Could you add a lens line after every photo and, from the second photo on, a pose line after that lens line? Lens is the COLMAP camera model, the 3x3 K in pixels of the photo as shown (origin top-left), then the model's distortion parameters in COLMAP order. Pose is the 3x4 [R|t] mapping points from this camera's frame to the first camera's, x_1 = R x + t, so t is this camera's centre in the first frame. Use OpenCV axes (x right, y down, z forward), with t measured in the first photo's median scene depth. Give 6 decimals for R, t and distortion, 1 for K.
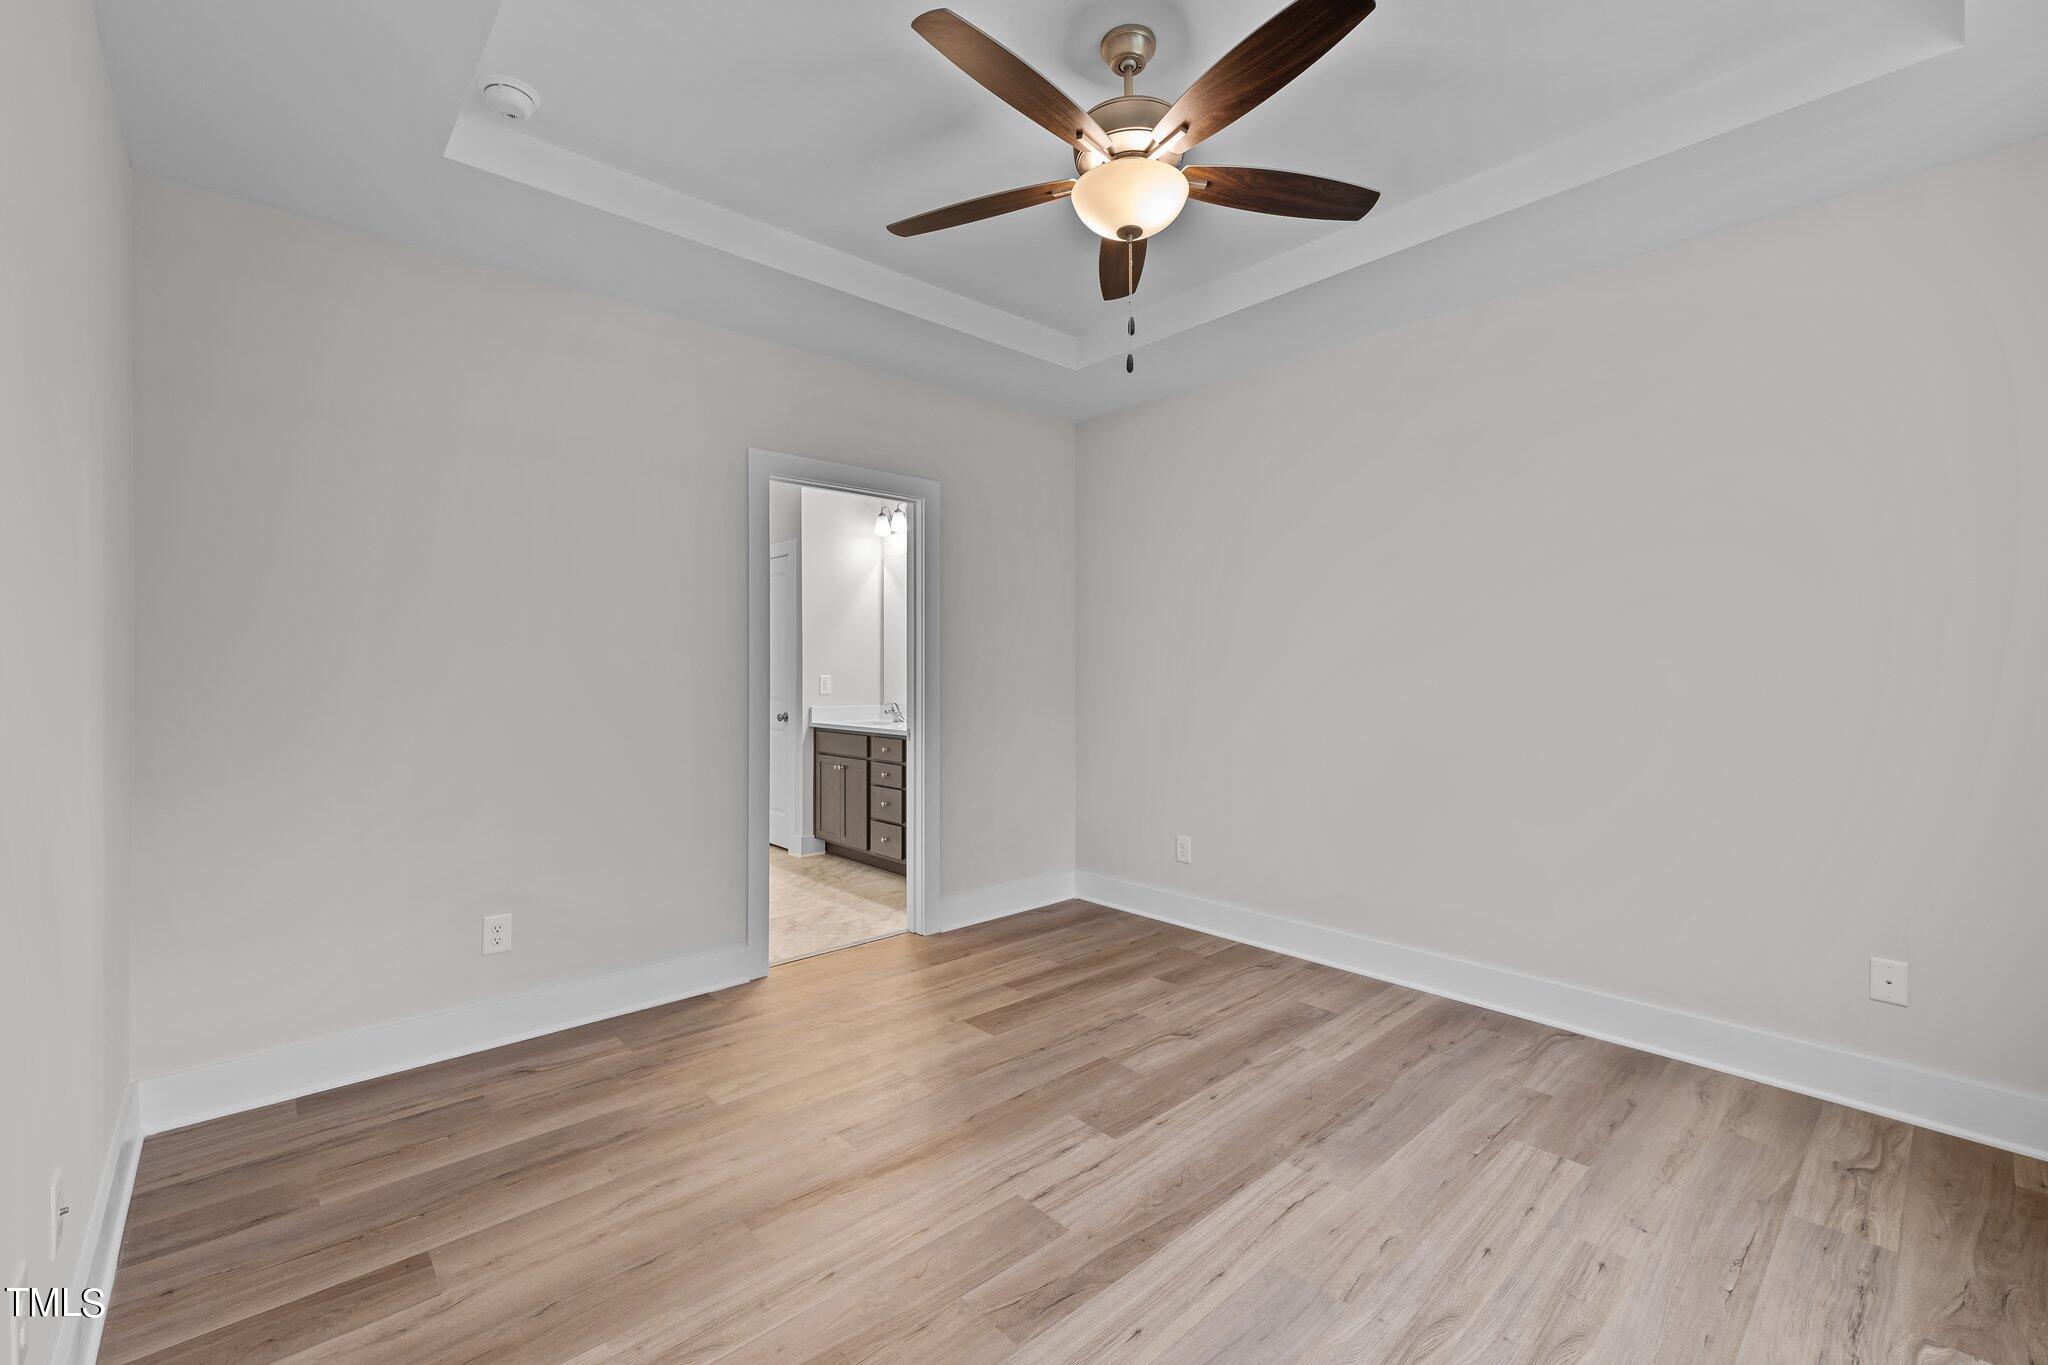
lens RADIAL K [[832.8, 0, 1029.3], [0, 832.8, 677.1], [0, 0, 1]] dist [-0.000158, -0.000108]
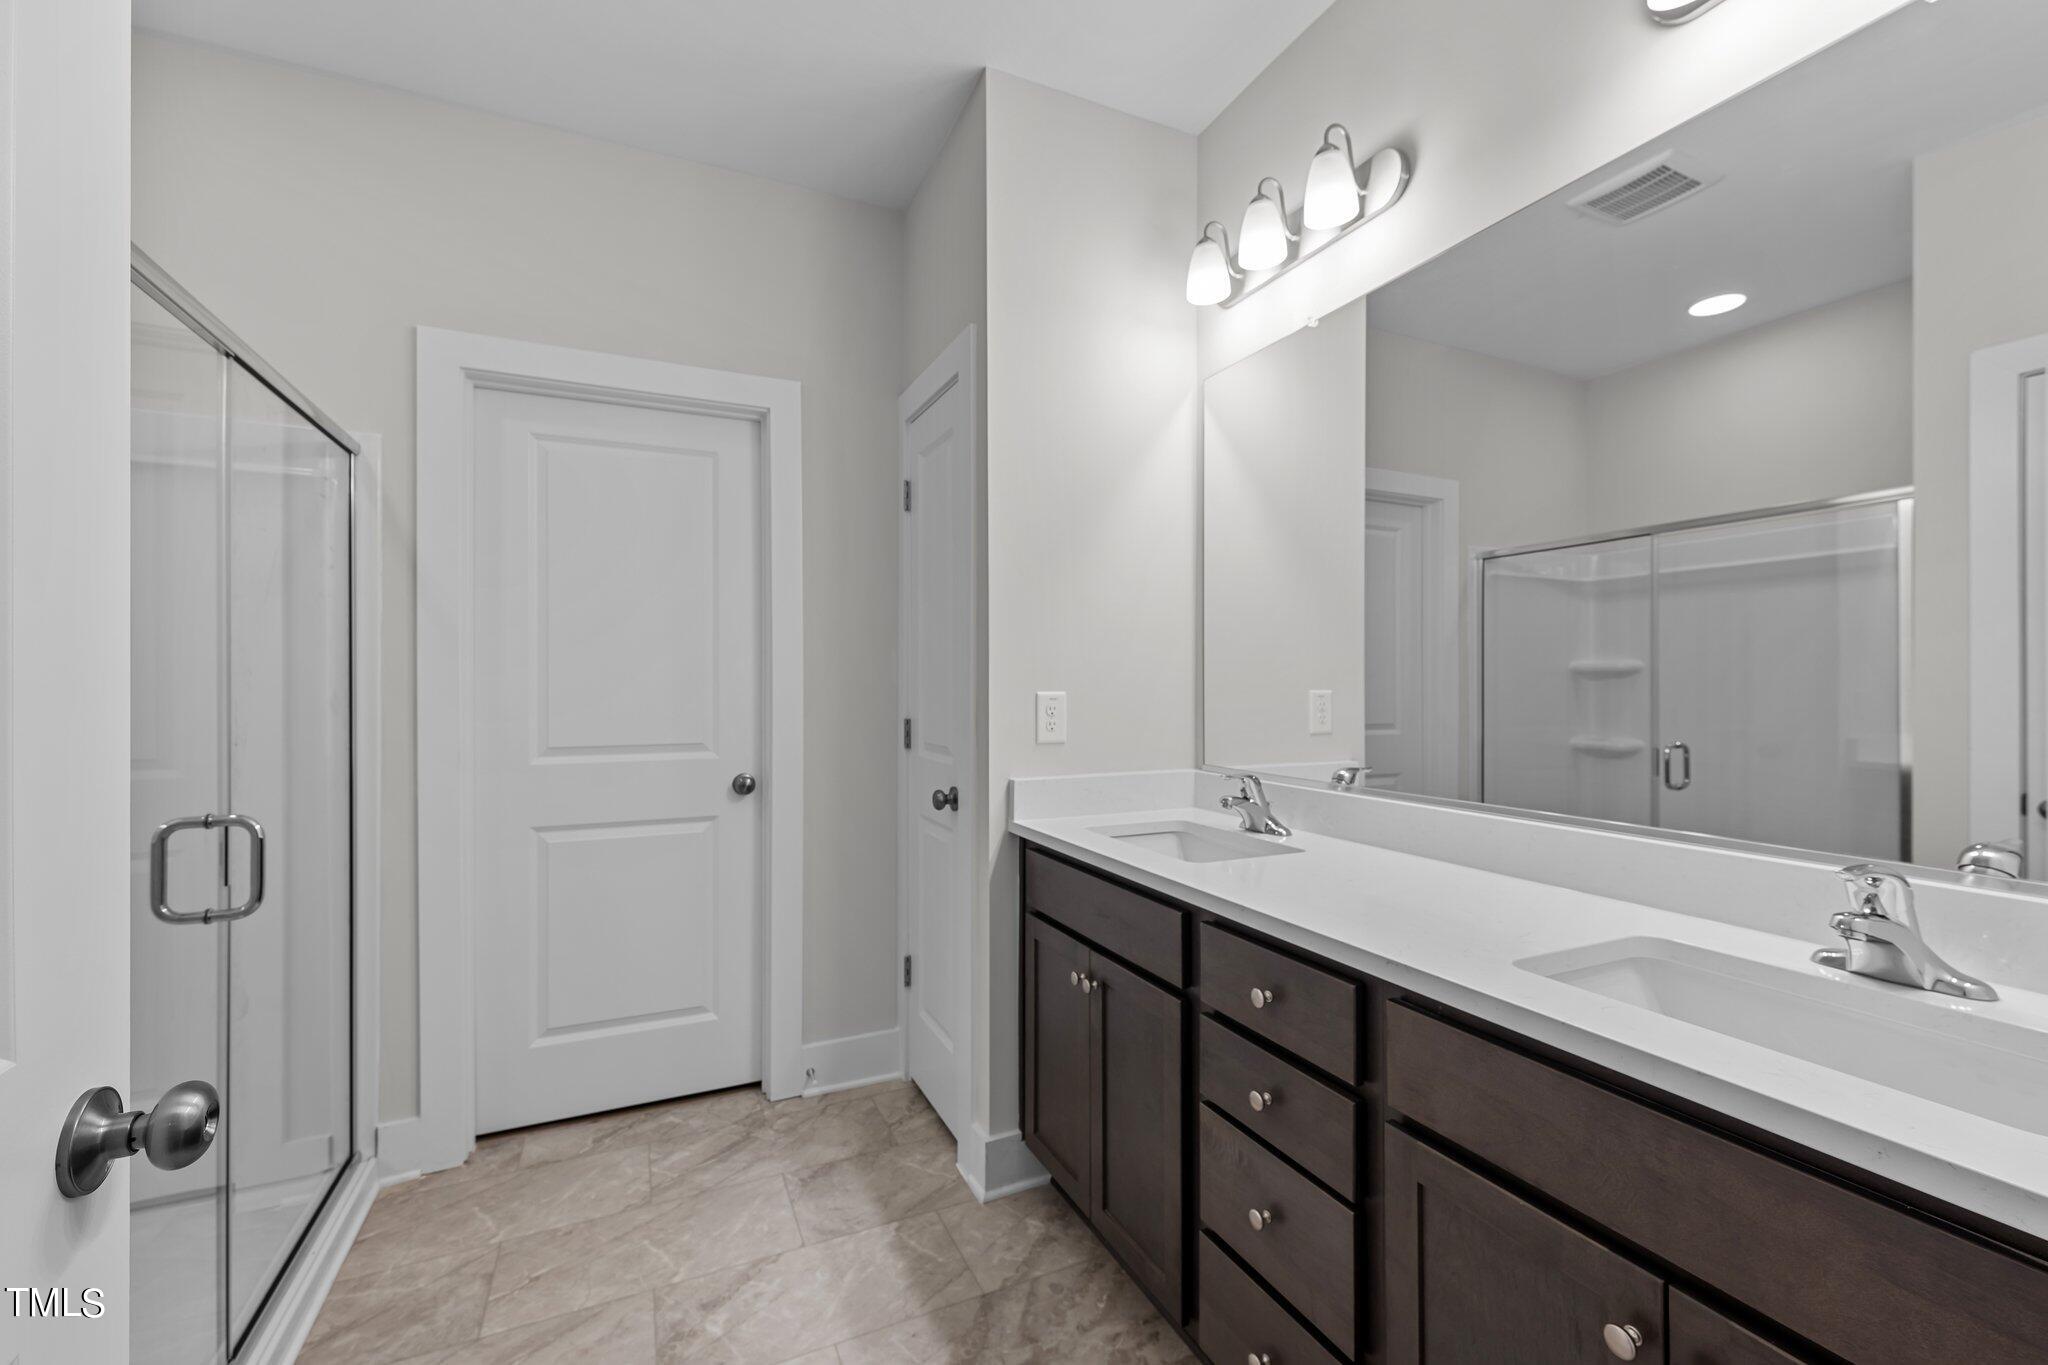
lens RADIAL K [[832.8, 0, 1029.3], [0, 832.8, 677.1], [0, 0, 1]] dist [-0.000158, -0.000108]
pose [[0.954805, 0.005054, -0.297190, -0.148567], [-0.002059, 0.999944, 0.010391, -0.011834], [0.297225, -0.009309, 0.954762, 0.658739]]
